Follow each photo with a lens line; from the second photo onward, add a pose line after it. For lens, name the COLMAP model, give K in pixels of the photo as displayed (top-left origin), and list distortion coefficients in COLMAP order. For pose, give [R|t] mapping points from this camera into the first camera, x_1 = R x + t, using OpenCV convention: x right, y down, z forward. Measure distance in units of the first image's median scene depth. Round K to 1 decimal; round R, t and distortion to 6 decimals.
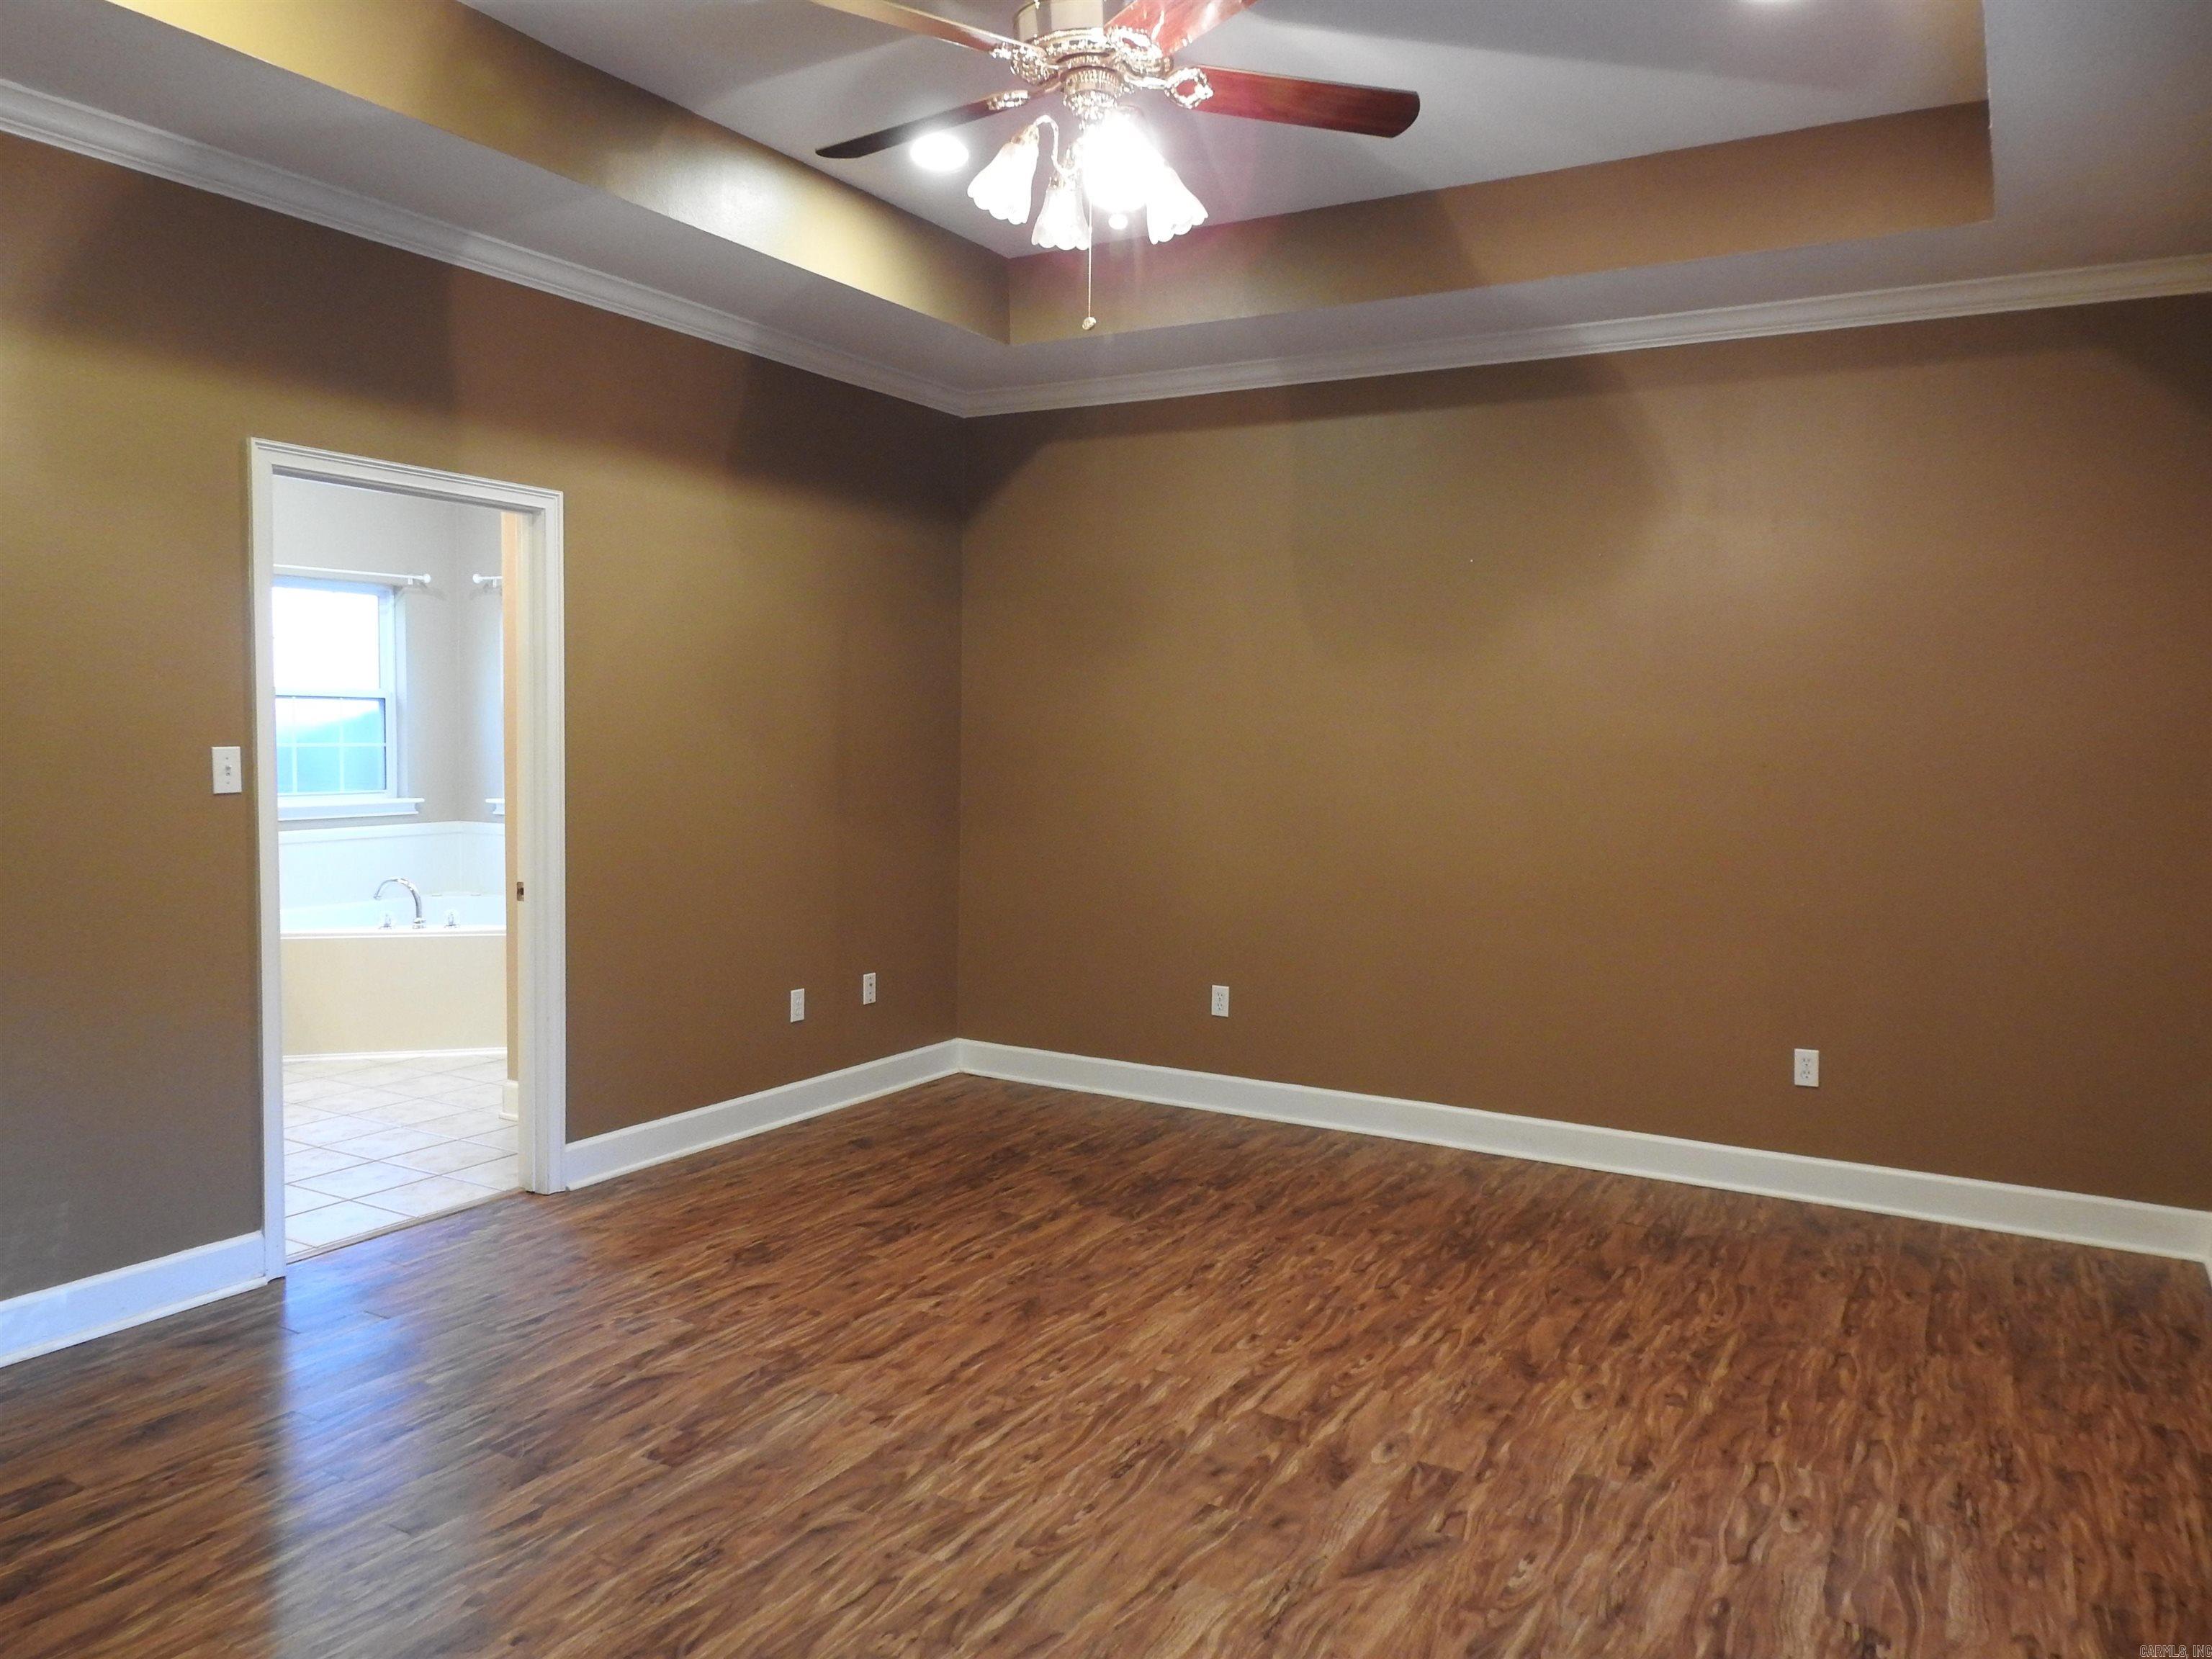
lens RADIAL K [[1587.4, 0, 1099.9], [0, 1587.4, 824.6], [0, 0, 1]] dist [0.003549, -0.002674]
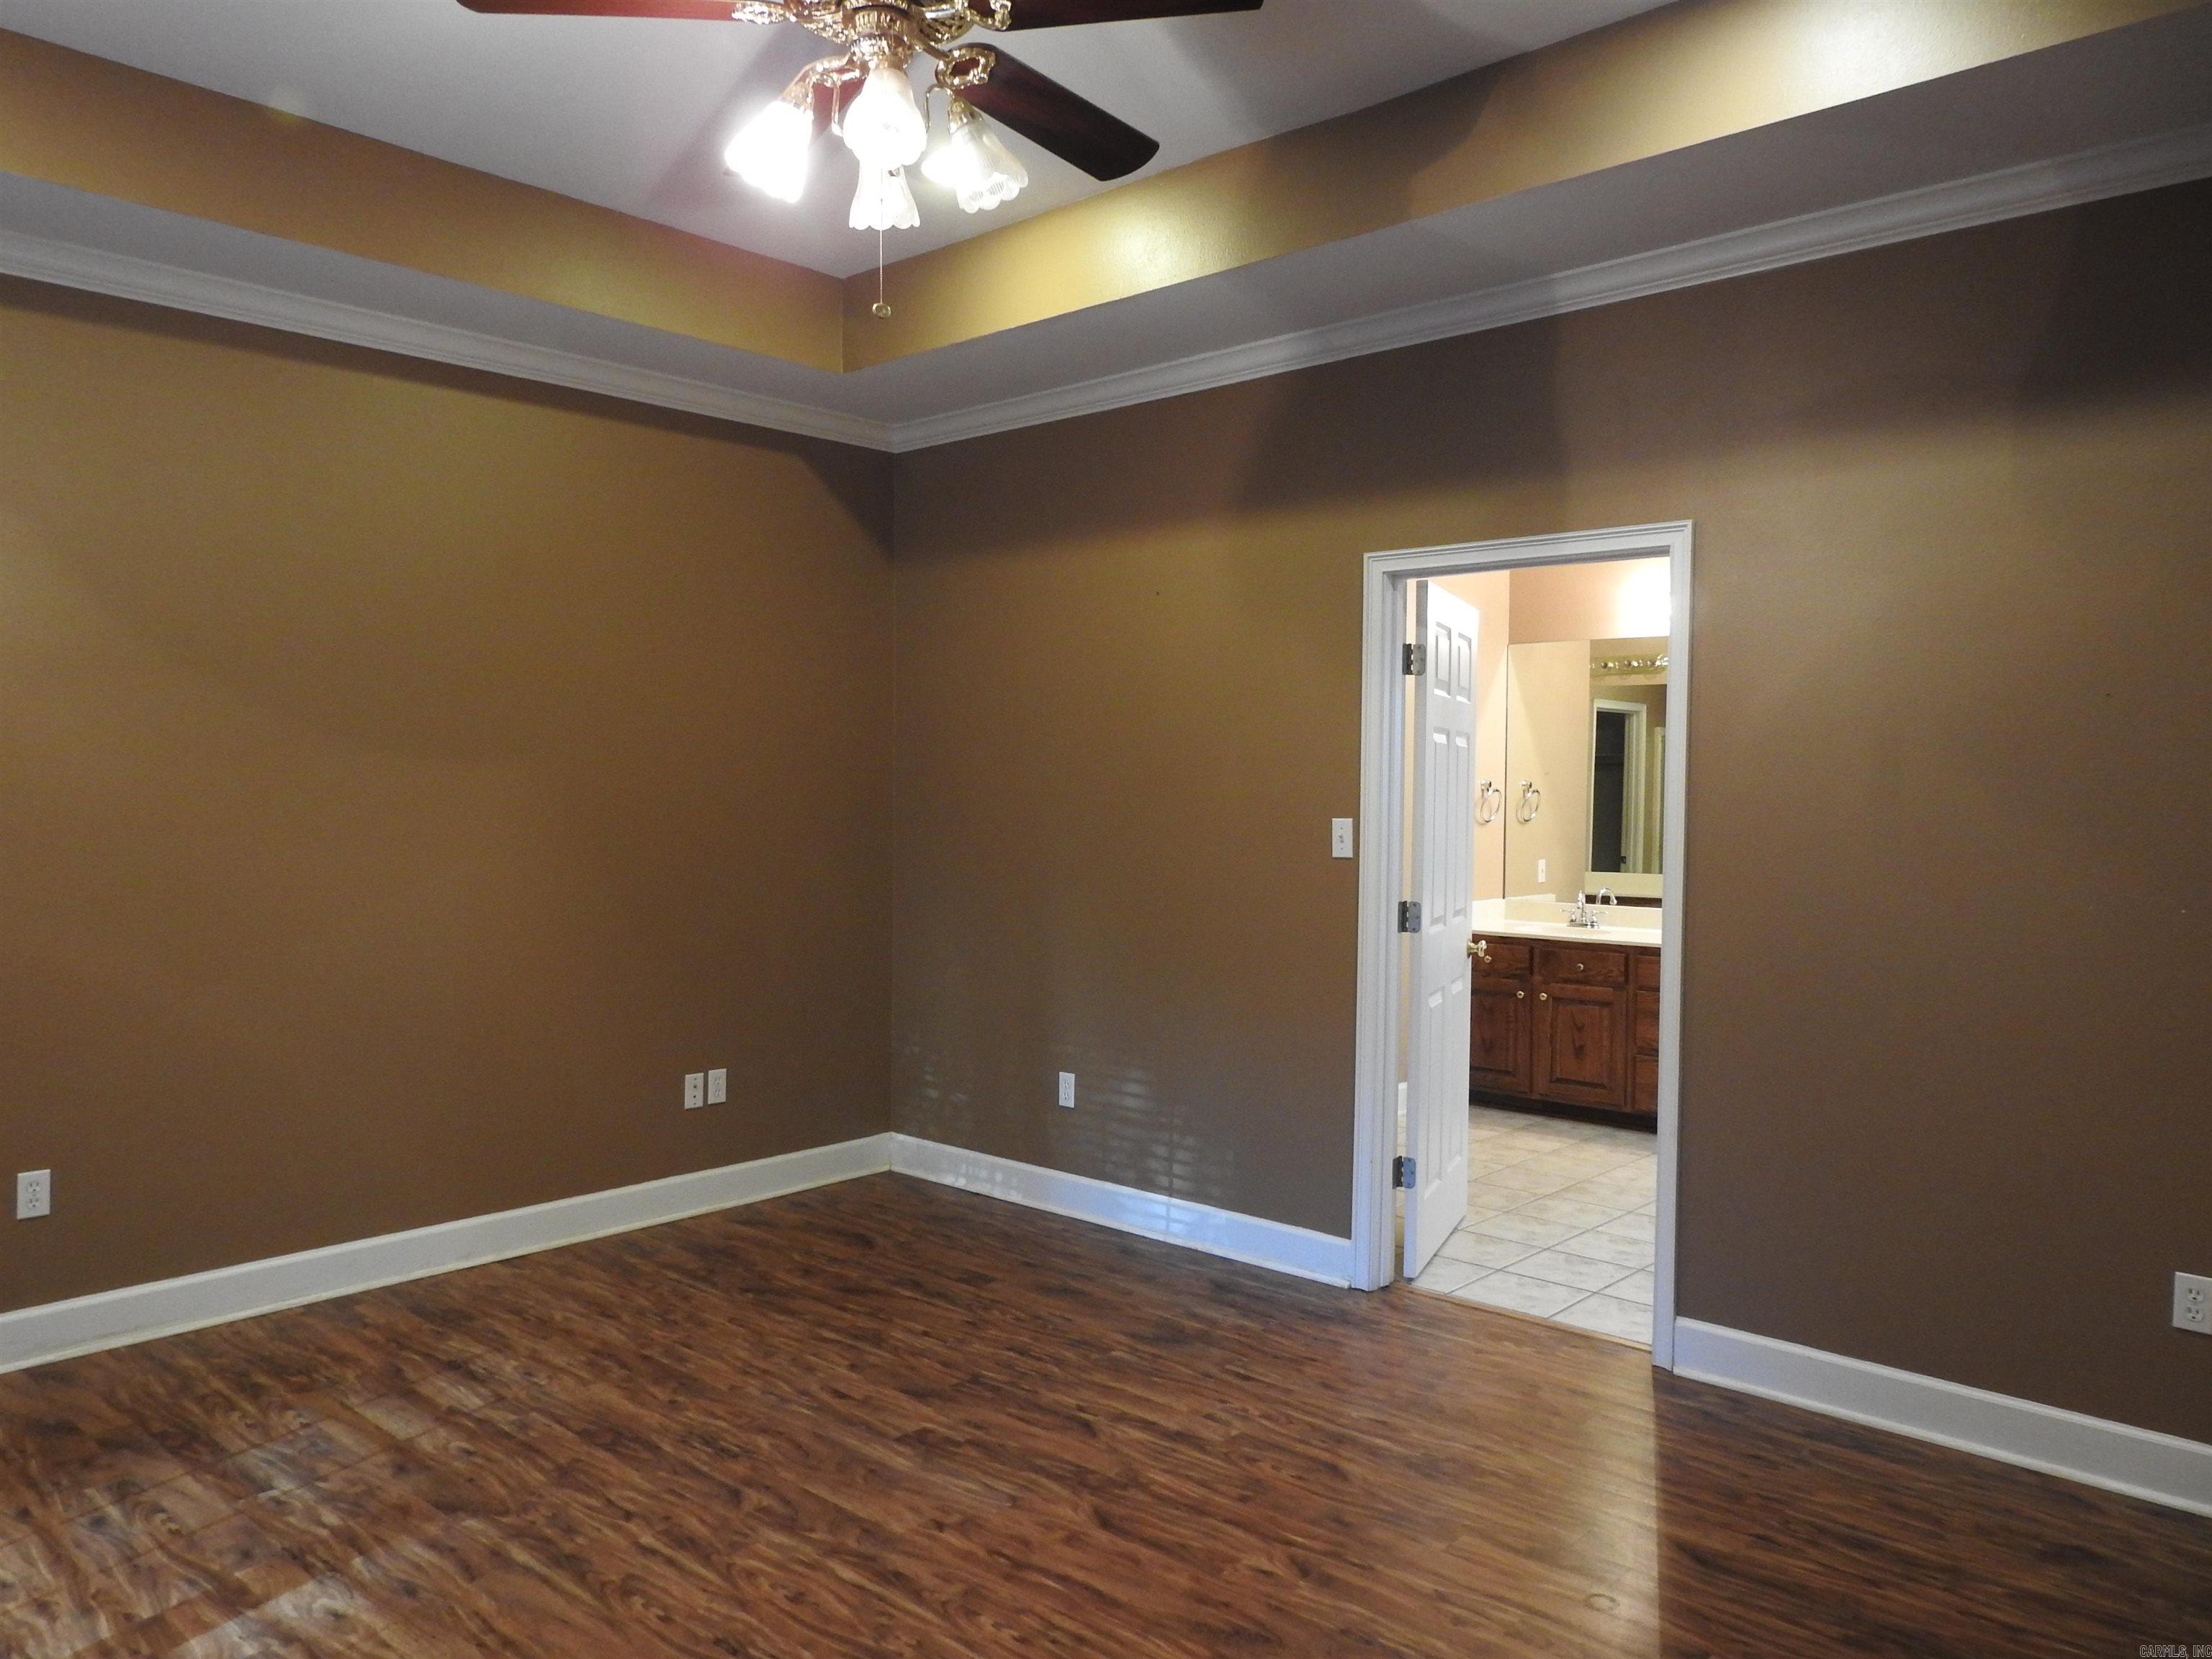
lens RADIAL K [[1587.4, 0, 1098.3], [0, 1587.4, 832.3], [0, 0, 1]] dist [0.003549, -0.002674]
pose [[-0.210160, 0.010622, -0.977609, 0.697730], [-0.073584, 0.996933, 0.026651, -0.061642], [0.974894, 0.077537, -0.208734, 1.155956]]
